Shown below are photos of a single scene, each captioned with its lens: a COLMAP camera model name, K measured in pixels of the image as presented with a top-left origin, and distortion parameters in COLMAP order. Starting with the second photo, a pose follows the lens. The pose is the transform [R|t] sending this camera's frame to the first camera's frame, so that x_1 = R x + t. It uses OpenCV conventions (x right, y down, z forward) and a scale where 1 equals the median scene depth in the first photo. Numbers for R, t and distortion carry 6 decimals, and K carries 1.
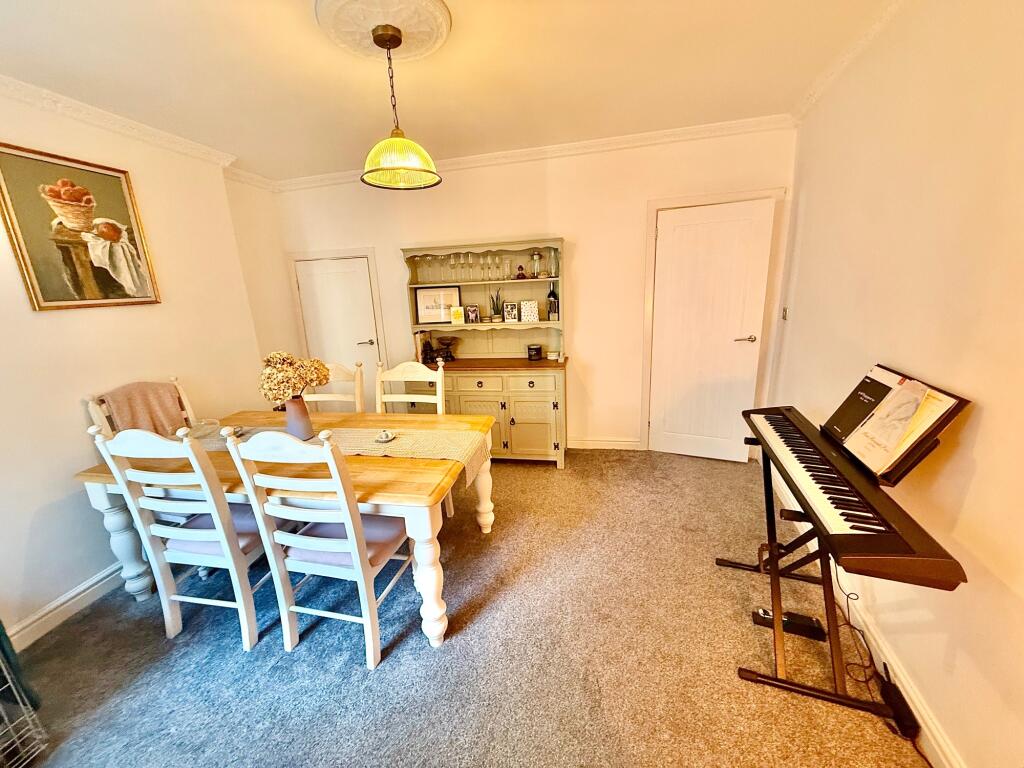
lens RADIAL K [[406.2, 0, 508.2], [0, 406.2, 383.5], [0, 0, 1]] dist [-0.000082, 0.000562]
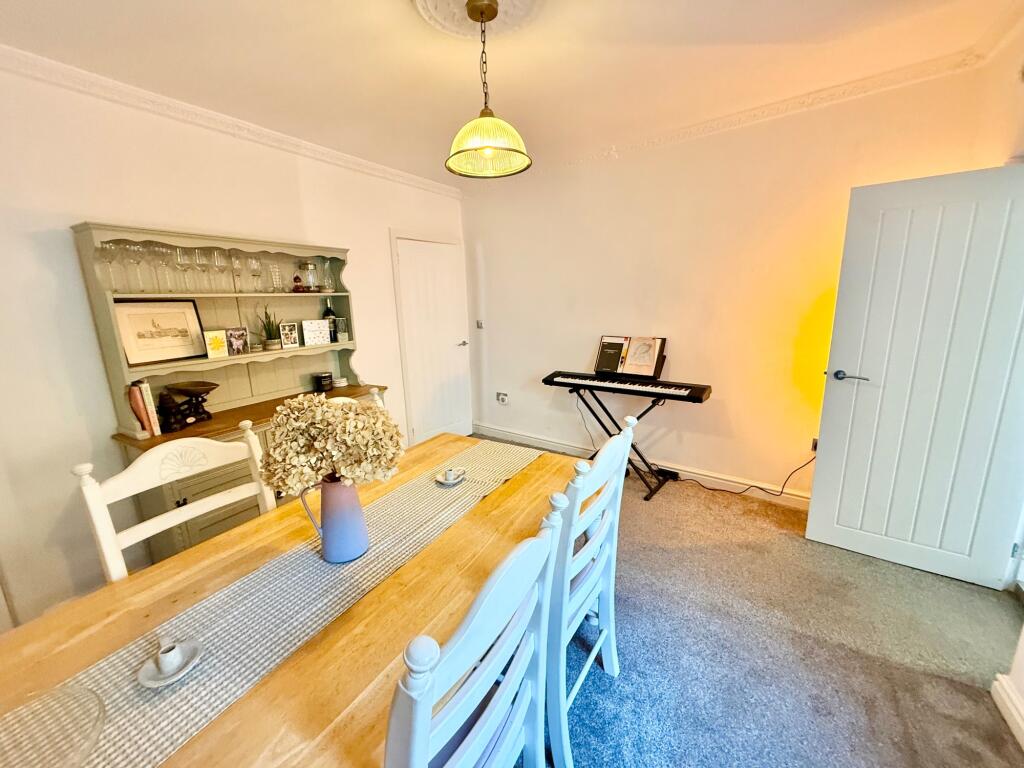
lens RADIAL K [[406.2, 0, 508.2], [0, 406.2, 383.5], [0, 0, 1]] dist [-0.000082, 0.000562]
pose [[0.322474, -0.158312, 0.933246, -0.590473], [0.245639, 0.966136, 0.079013, -0.046578], [-0.914151, 0.203762, 0.350441, 0.375039]]
